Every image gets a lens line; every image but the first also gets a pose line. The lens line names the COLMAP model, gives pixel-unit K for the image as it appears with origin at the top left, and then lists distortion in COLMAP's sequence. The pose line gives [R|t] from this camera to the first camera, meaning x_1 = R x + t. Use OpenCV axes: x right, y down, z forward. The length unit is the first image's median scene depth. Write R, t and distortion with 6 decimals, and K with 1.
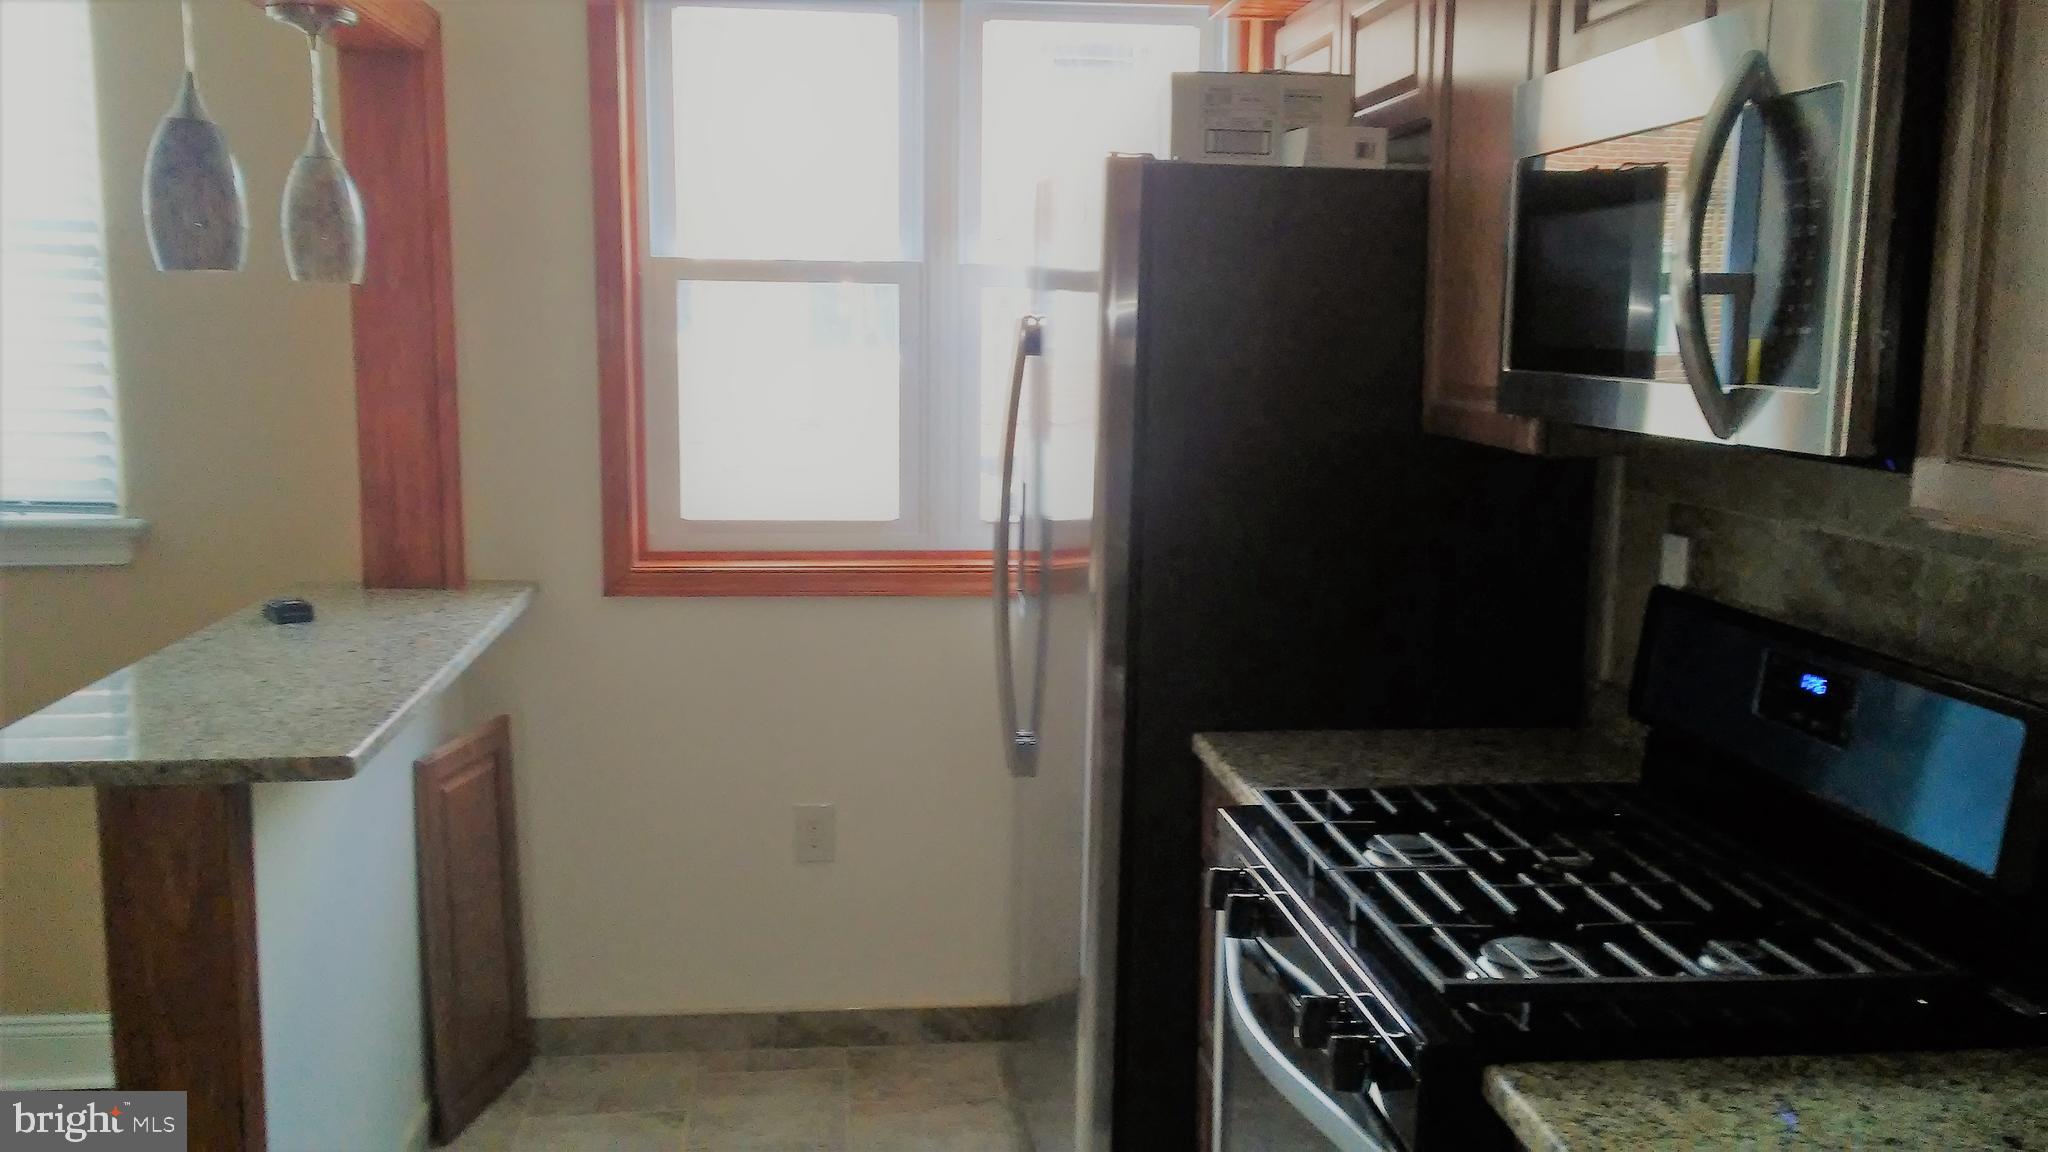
lens RADIAL K [[1748.3, 0, 1023.2], [0, 1748.3, 572.5], [0, 0, 1]] dist [0.065922, -0.015842]
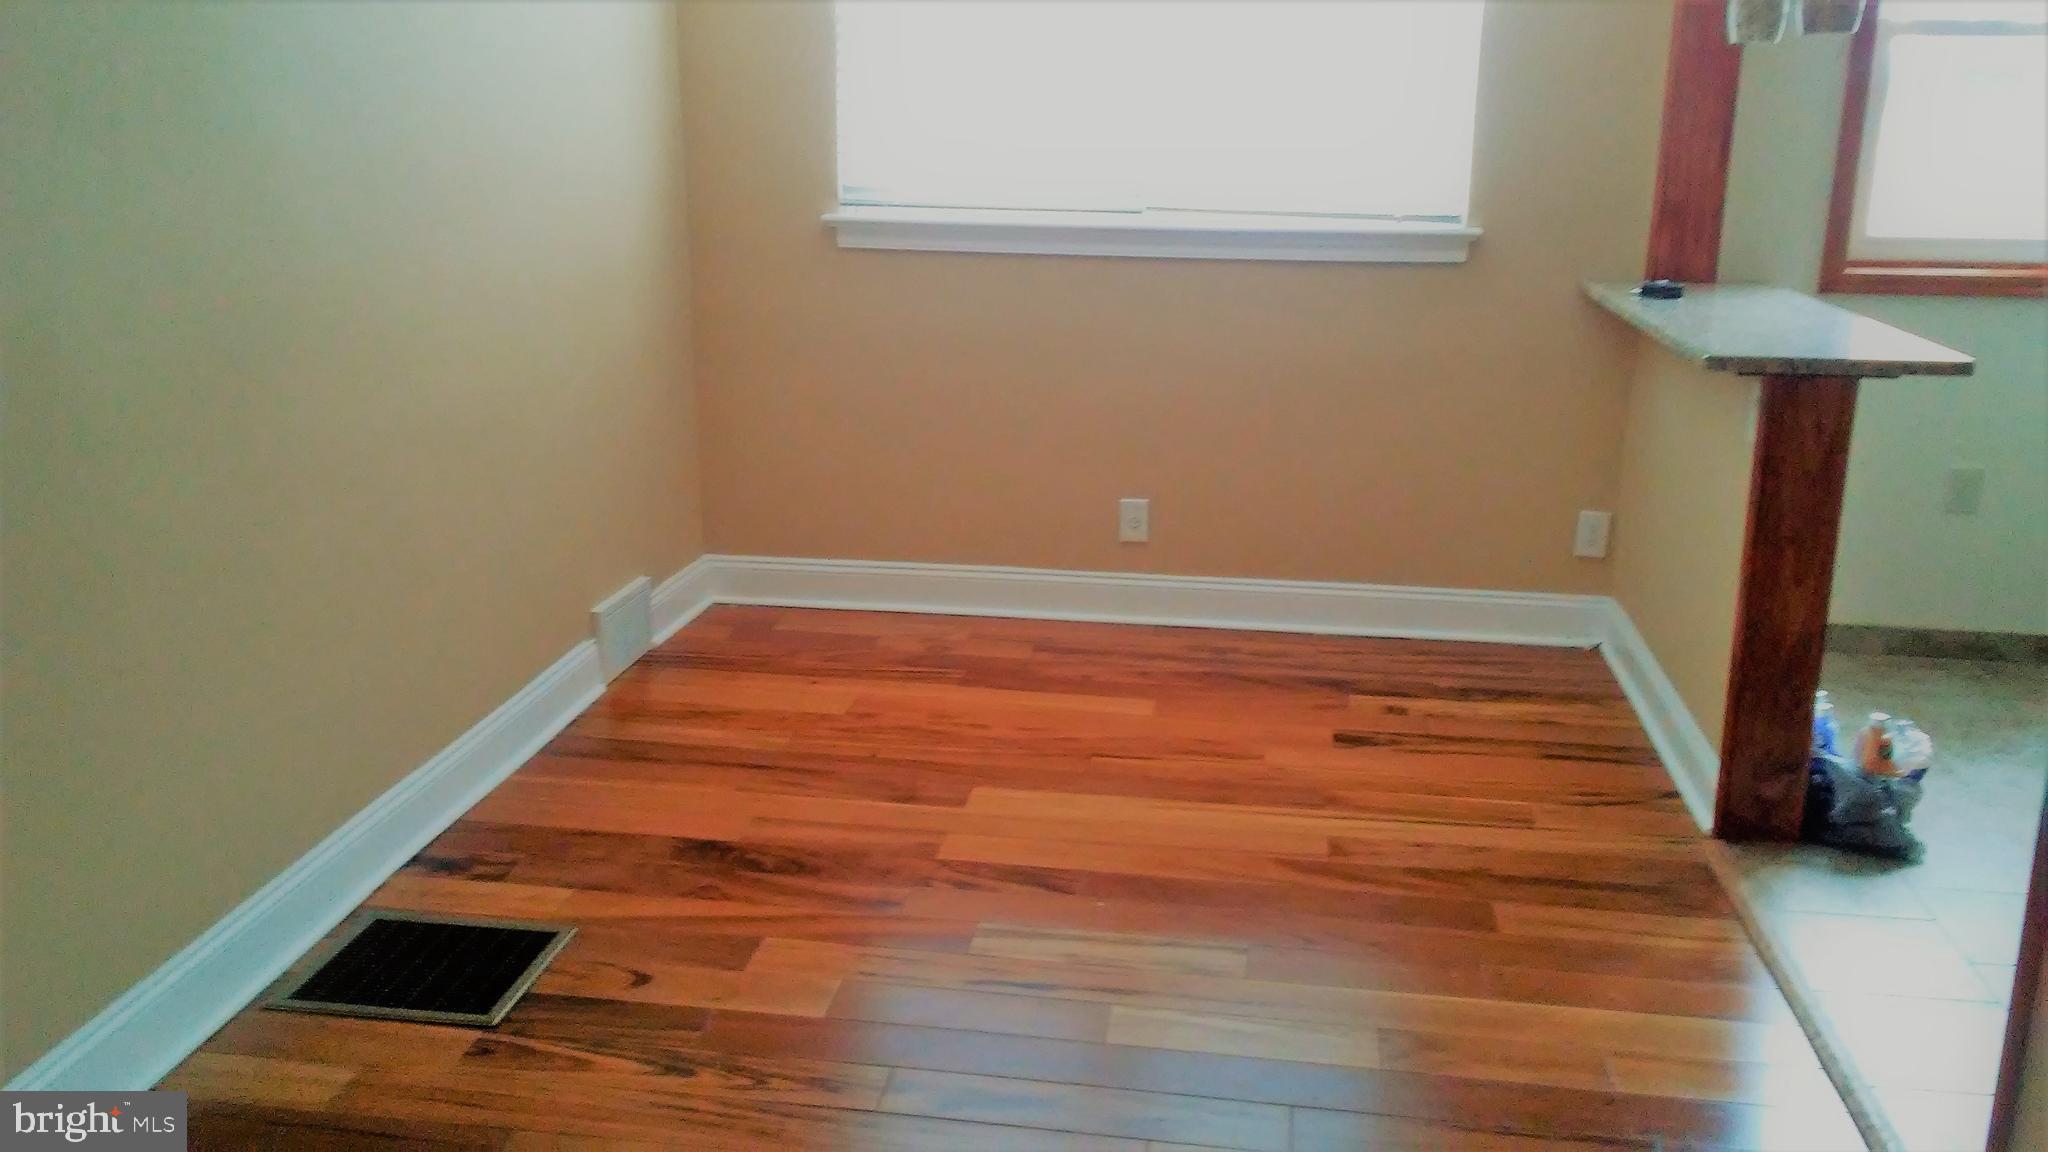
lens RADIAL K [[1748.3, 0, 1023.8], [0, 1748.3, 578.9], [0, 0, 1]] dist [0.065922, -0.015842]
pose [[0.967137, 0.065167, -0.245764, -0.468817], [-0.035301, 0.991651, 0.124029, 0.080114], [0.251795, -0.111277, 0.961362, -0.417667]]
